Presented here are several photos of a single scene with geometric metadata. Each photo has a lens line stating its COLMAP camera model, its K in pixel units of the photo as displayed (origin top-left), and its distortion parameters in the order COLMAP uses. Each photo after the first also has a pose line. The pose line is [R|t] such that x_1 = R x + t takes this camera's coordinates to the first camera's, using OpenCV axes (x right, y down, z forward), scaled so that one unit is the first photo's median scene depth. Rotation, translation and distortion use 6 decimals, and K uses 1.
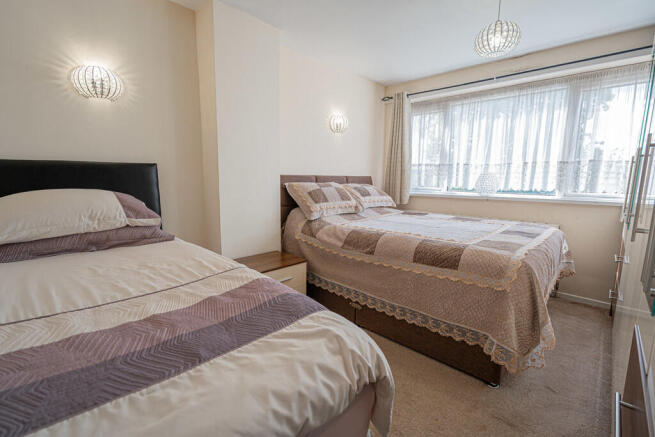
lens RADIAL K [[299.3, 0, 330.6], [0, 299.3, 221.9], [0, 0, 1]] dist [-0.002937, -0.000354]
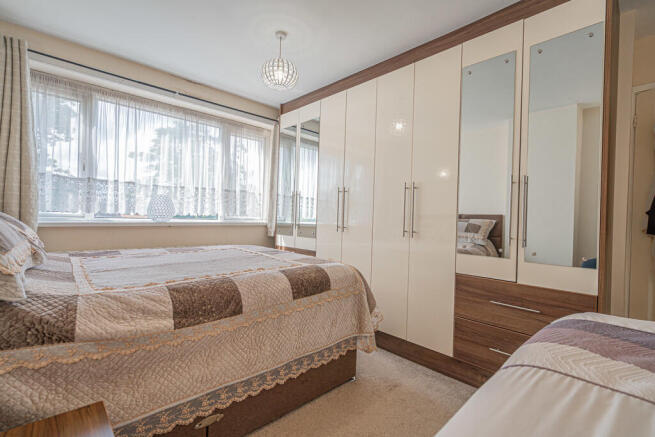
lens RADIAL K [[299.3, 0, 330.5], [0, 299.3, 218.3], [0, 0, 1]] dist [-0.002937, -0.000354]
pose [[0.037372, -0.014517, 0.999196, -0.350506], [0.118849, 0.992862, 0.009980, -0.055007], [-0.992209, 0.118380, 0.038831, 0.546293]]
